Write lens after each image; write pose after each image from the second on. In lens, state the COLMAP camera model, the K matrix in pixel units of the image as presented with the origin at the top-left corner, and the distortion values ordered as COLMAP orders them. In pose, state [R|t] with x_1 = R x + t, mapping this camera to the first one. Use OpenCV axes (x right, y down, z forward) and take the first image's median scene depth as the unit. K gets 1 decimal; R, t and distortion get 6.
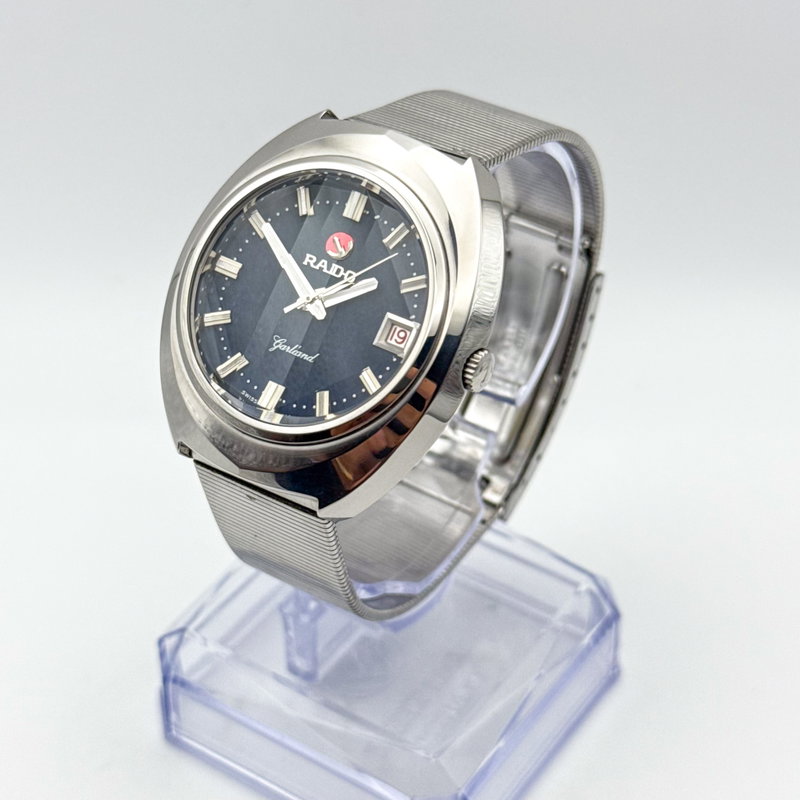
lens RADIAL K [[2017.8, 0, 400.0], [0, 2017.8, 400.0], [0, 0, 1]] dist [0.020705, -0.274489]
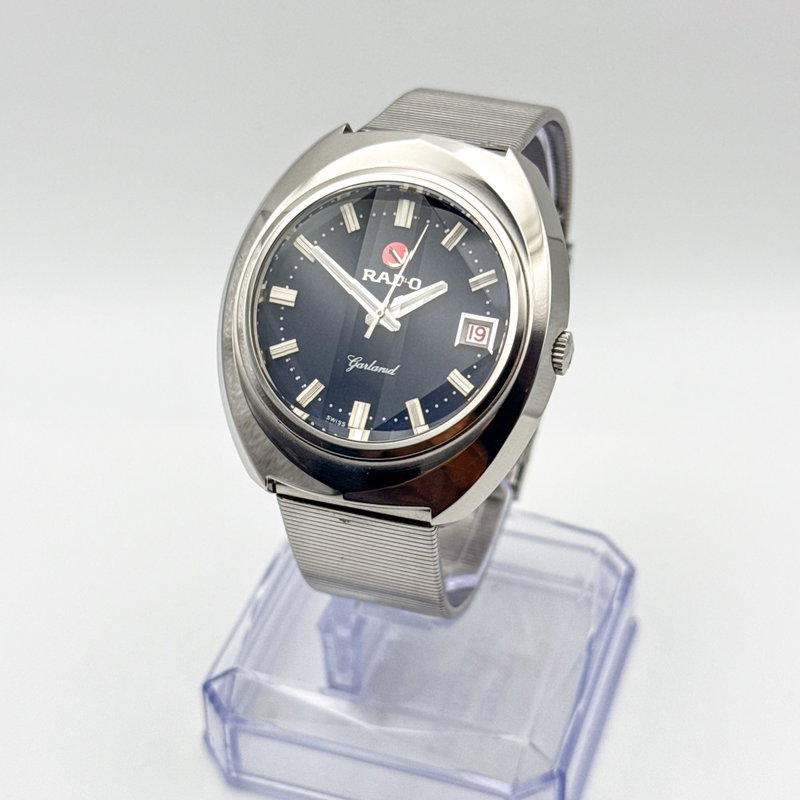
lens RADIAL K [[2017.8, 0, 400.0], [0, 2017.8, 400.0], [0, 0, 1]] dist [0.020705, -0.274489]
pose [[0.965510, -0.180355, 0.187784, -0.228648], [0.179170, 0.983540, 0.023413, -0.029118], [-0.188916, 0.011040, 0.981931, 0.017731]]
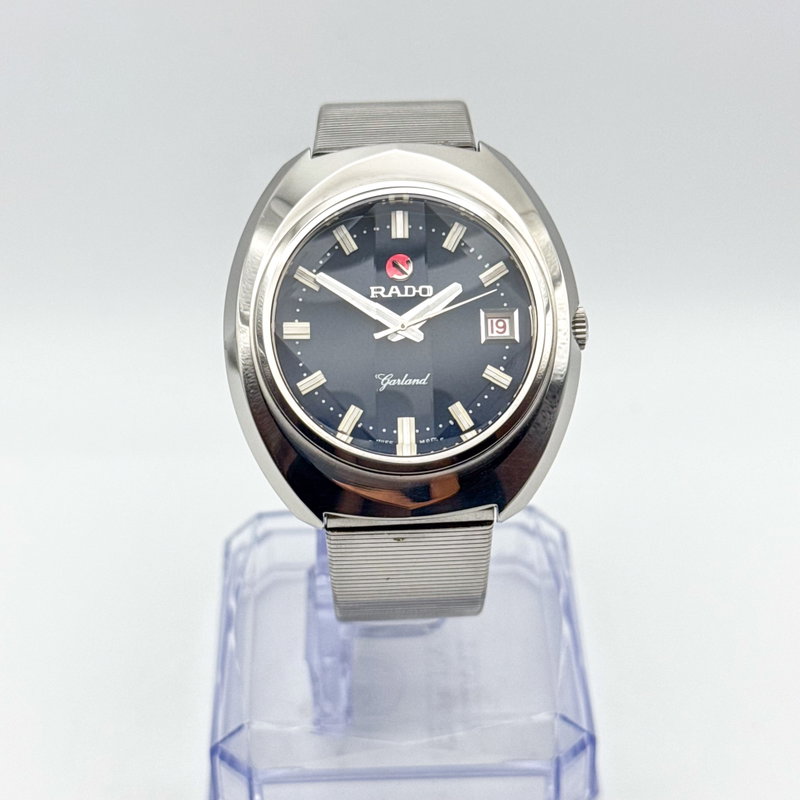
lens RADIAL K [[2017.8, 0, 400.0], [0, 2017.8, 400.0], [0, 0, 1]] dist [0.020705, -0.274489]
pose [[0.821960, -0.373733, 0.429774, -0.483158], [0.373179, 0.923450, 0.089317, -0.104953], [-0.430255, 0.086968, 0.898508, 0.107741]]
